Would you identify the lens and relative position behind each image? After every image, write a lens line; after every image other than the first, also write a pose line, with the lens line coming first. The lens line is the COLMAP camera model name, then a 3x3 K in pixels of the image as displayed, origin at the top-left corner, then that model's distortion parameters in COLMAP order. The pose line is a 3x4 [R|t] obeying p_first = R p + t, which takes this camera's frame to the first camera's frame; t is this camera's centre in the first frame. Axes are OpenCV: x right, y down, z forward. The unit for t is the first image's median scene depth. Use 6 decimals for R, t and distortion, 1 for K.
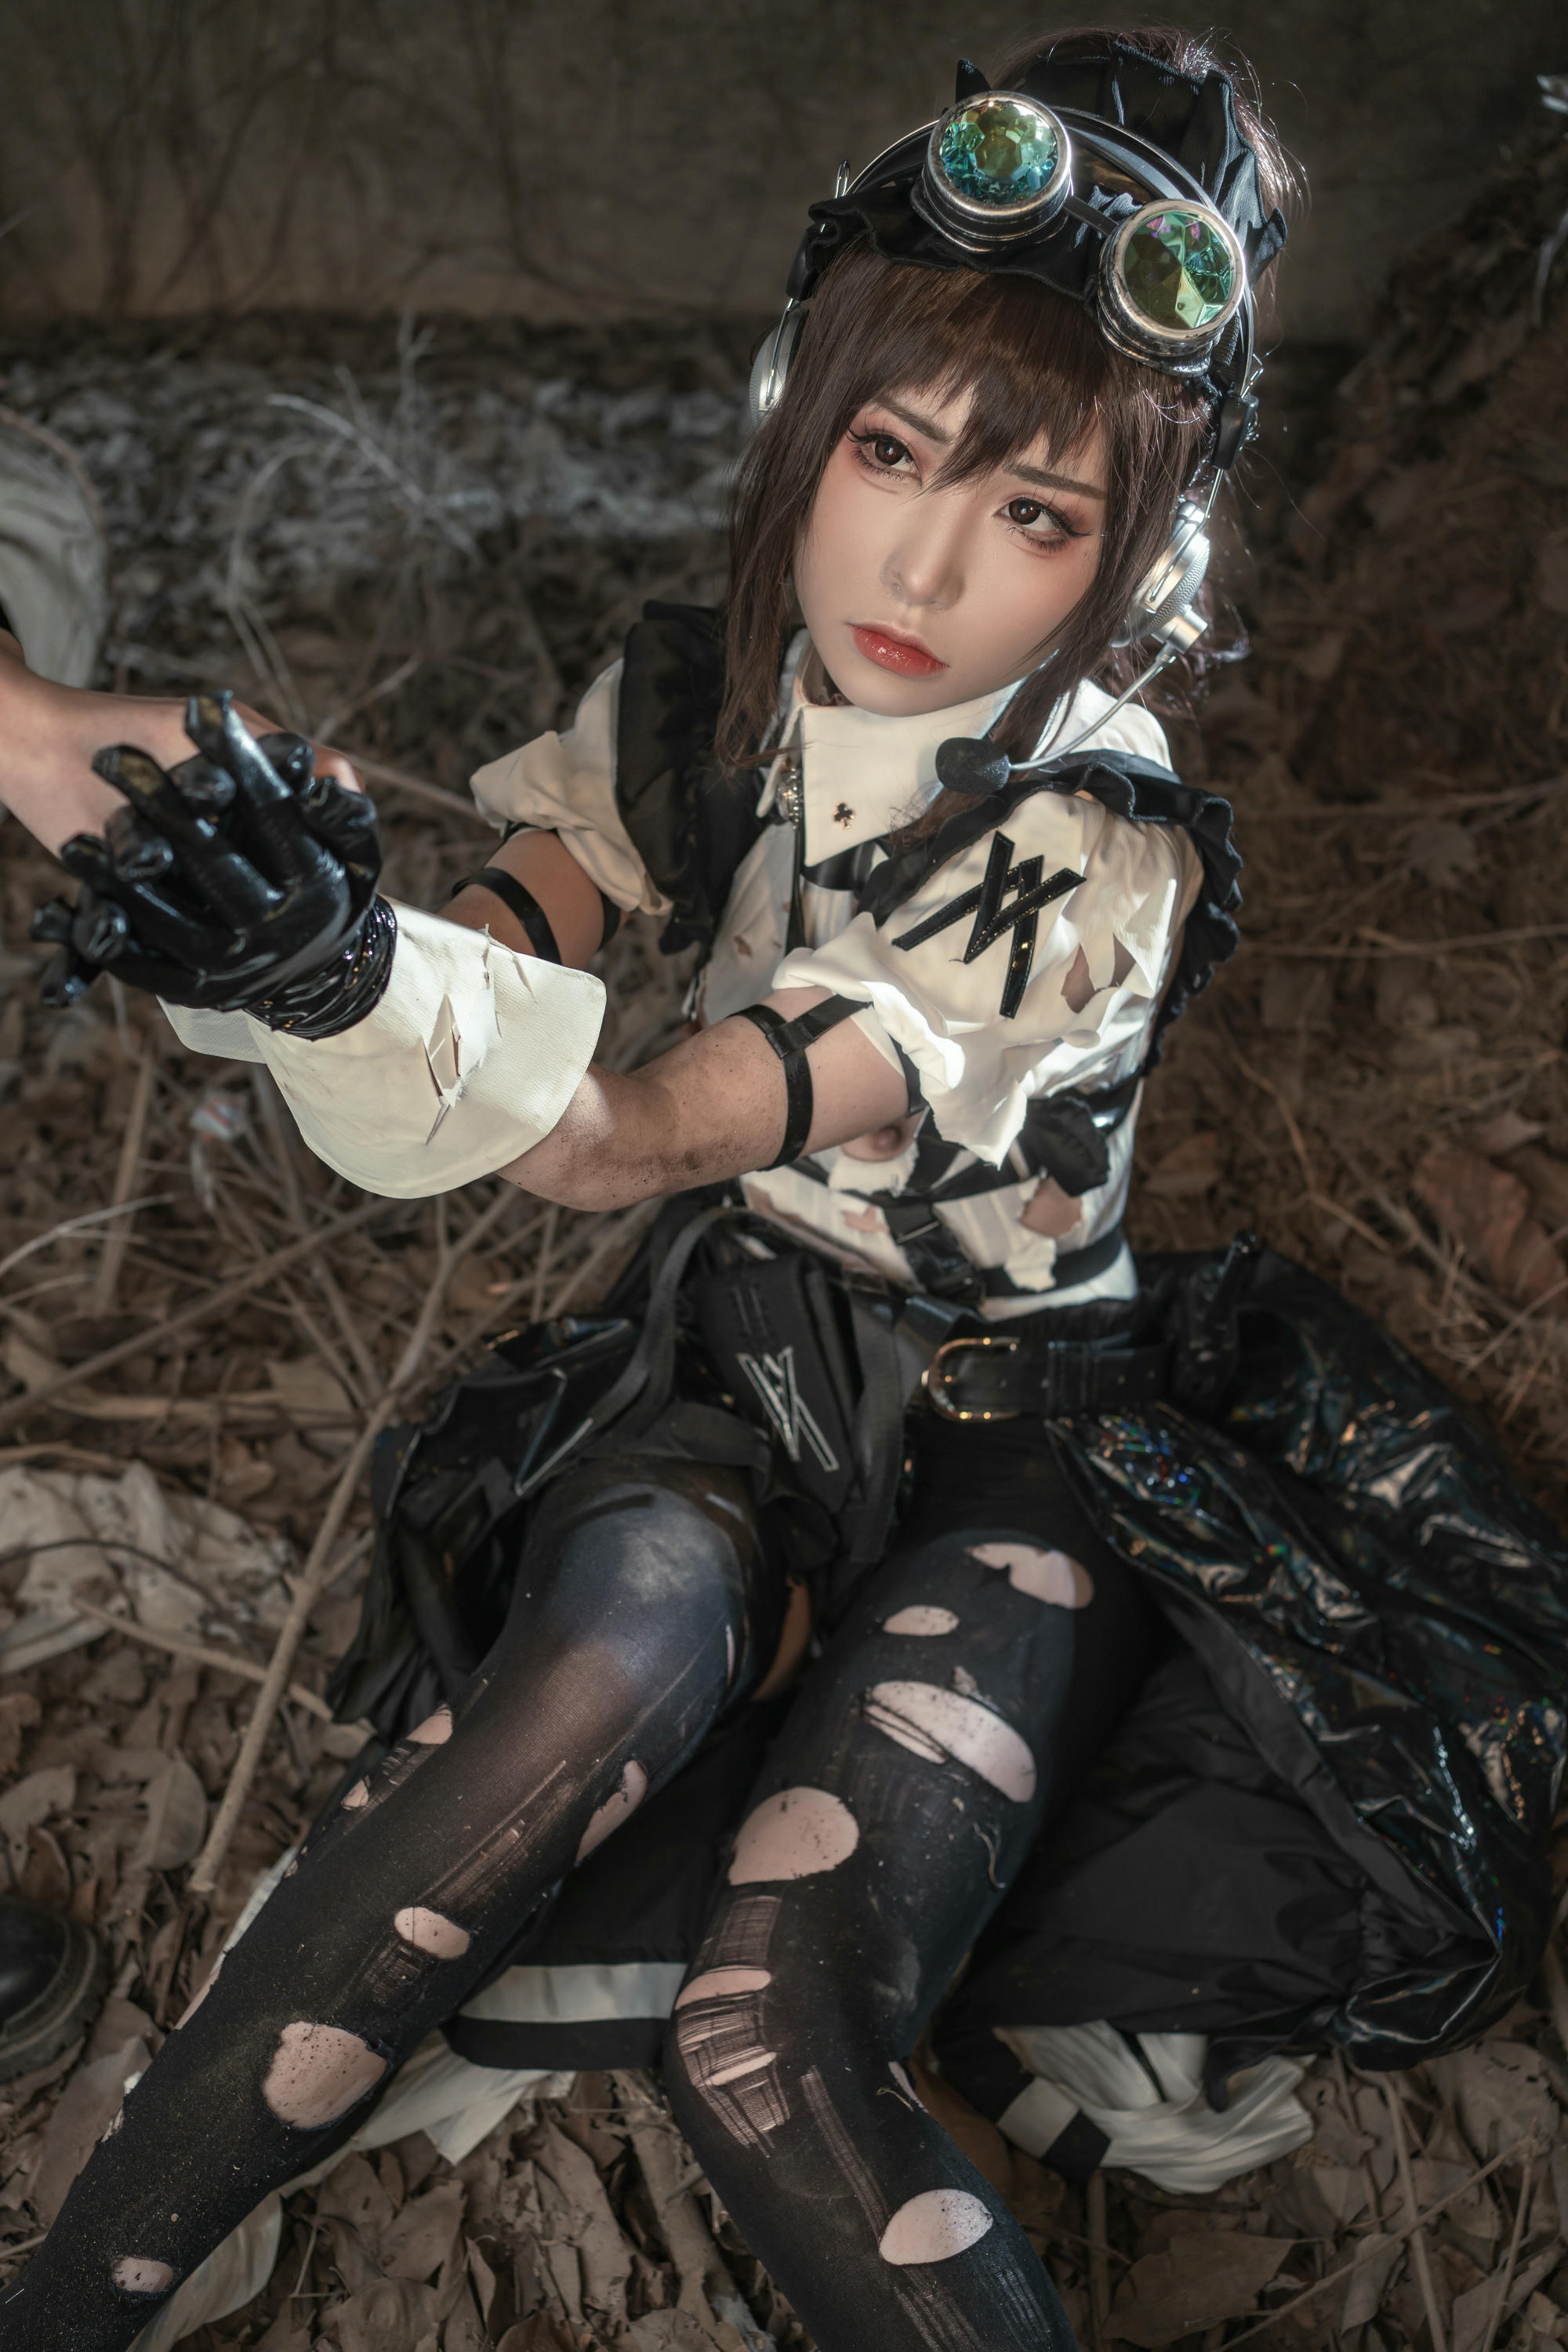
lens RADIAL K [[2297.2, 0, 775.4], [0, 2297.2, 1158.7], [0, 0, 1]] dist [0.105511, 0.000000]
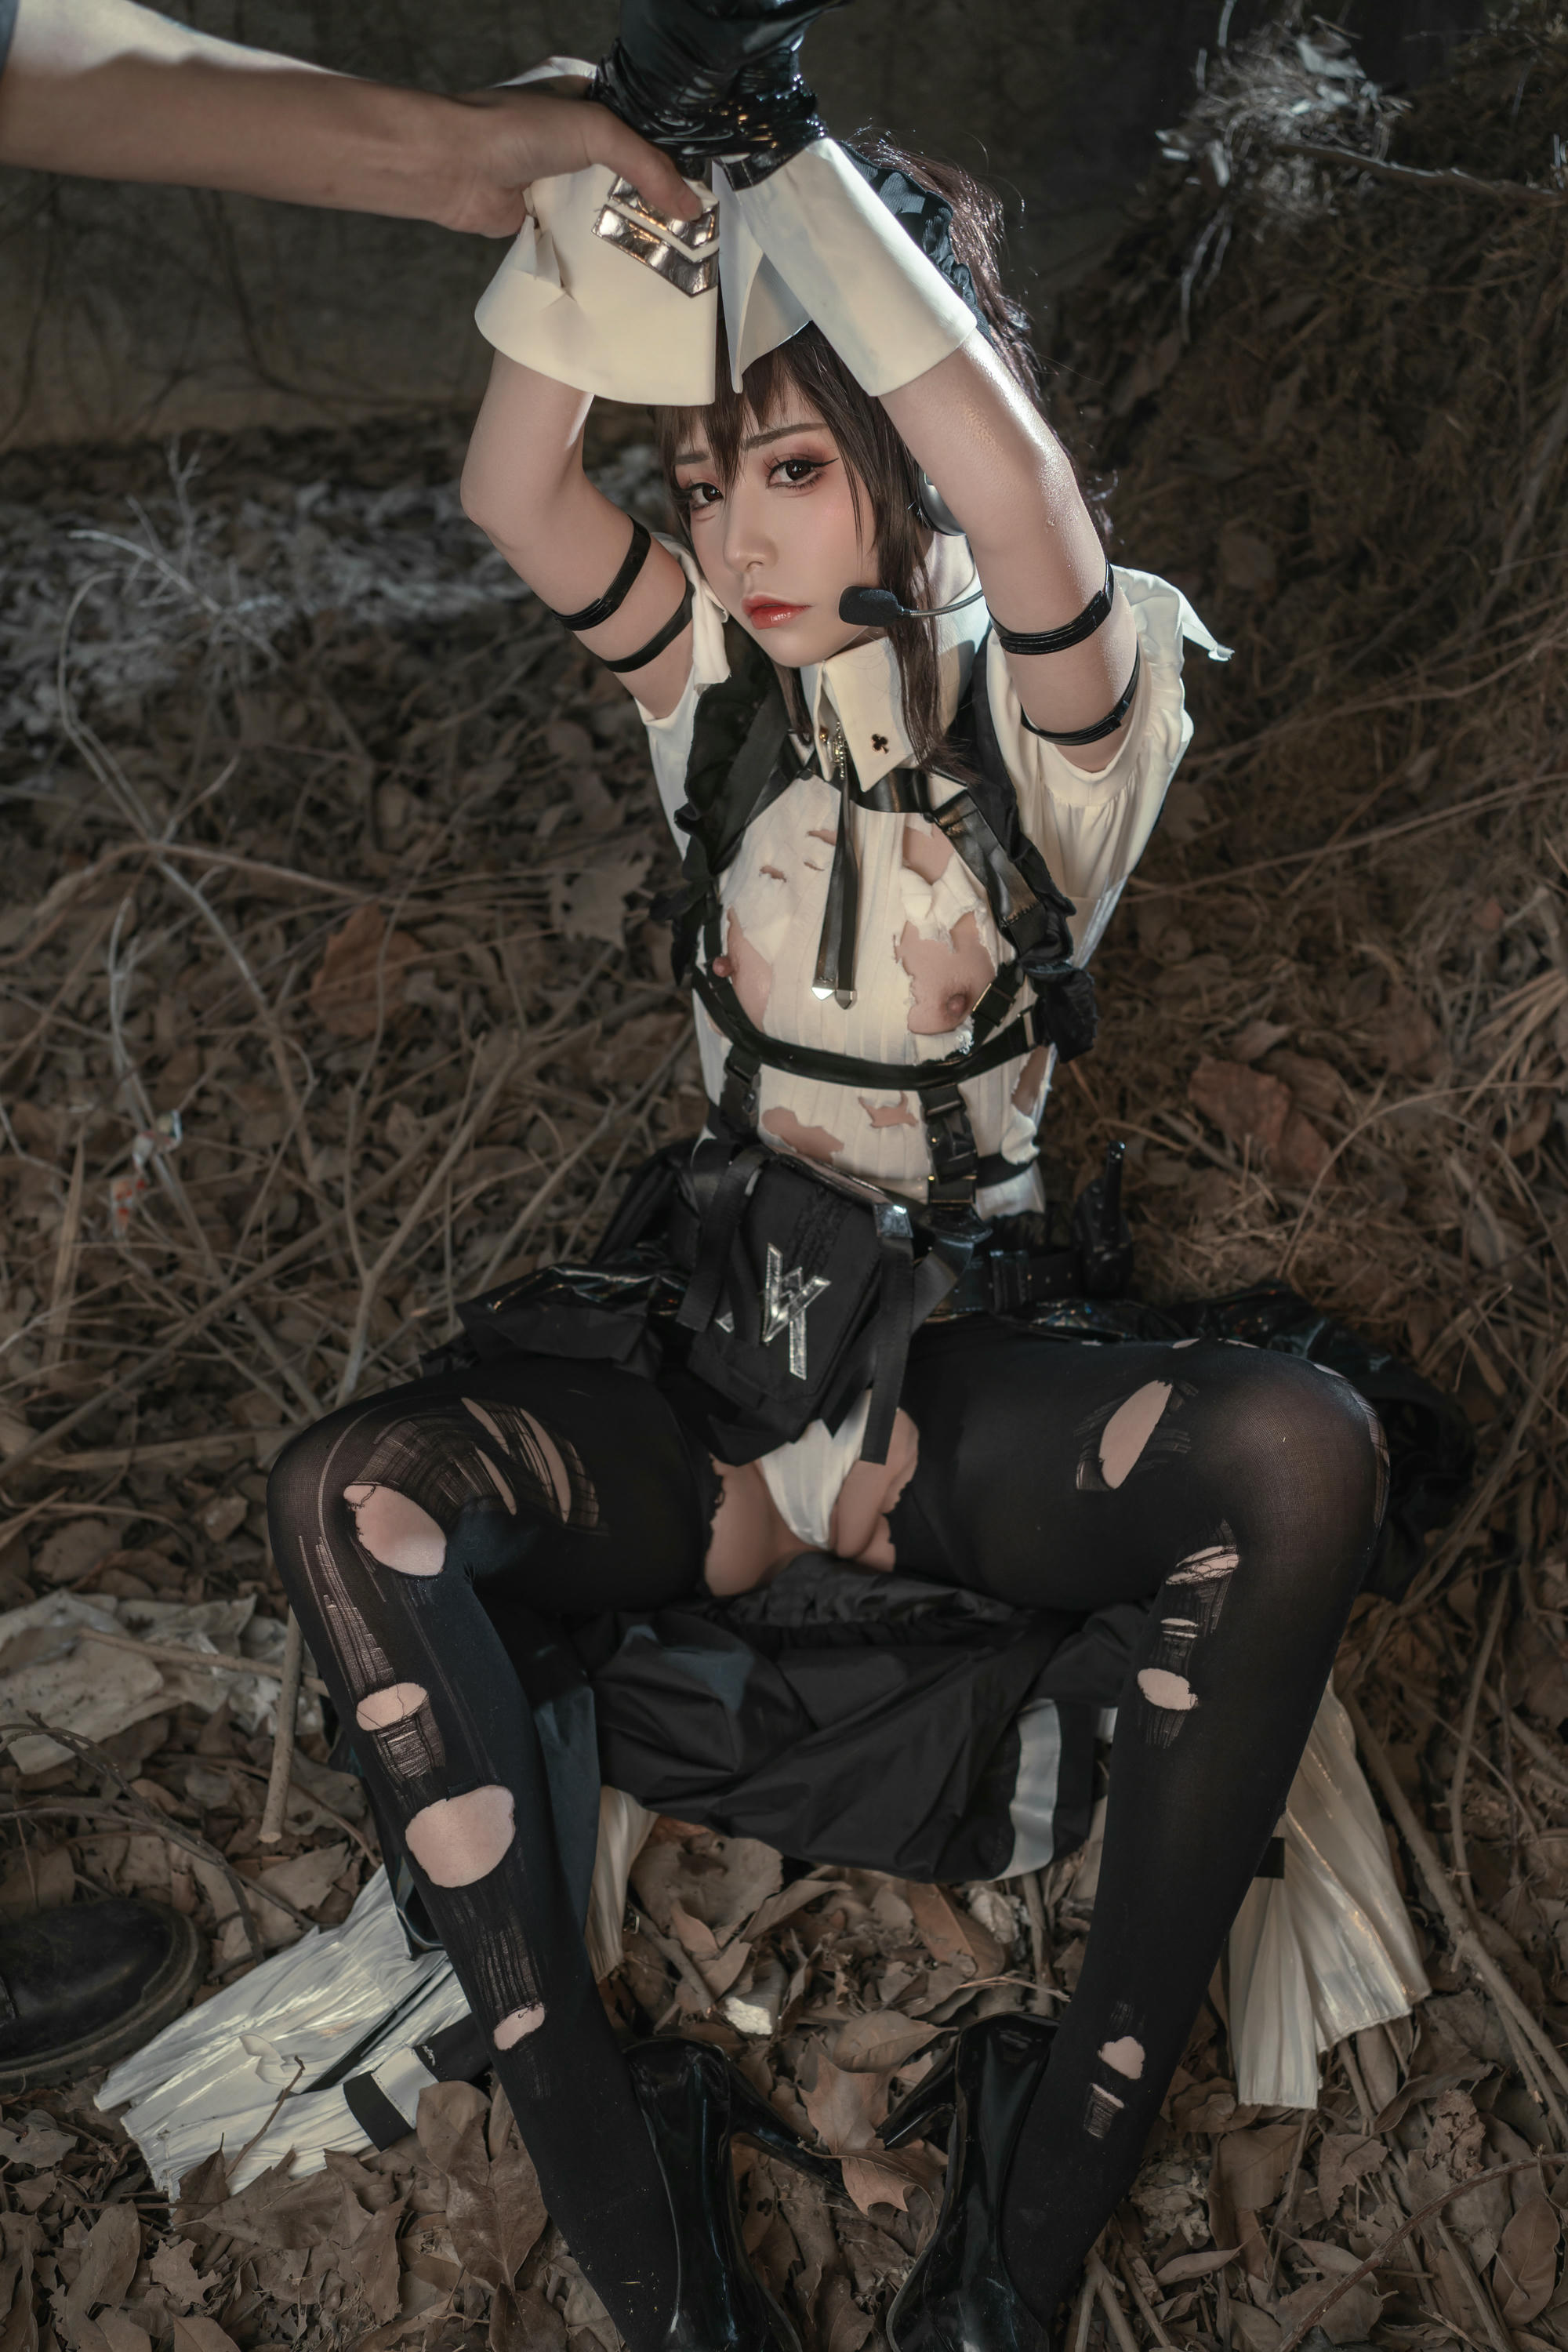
lens RADIAL K [[2297.2, 0, 772.6], [0, 2297.2, 1175.9], [0, 0, 1]] dist [0.105511, 0.000000]
pose [[0.986574, -0.144227, 0.076622, -0.020819], [0.144997, 0.989422, -0.004553, 0.022382], [-0.075155, 0.015602, 0.997050, -0.110465]]
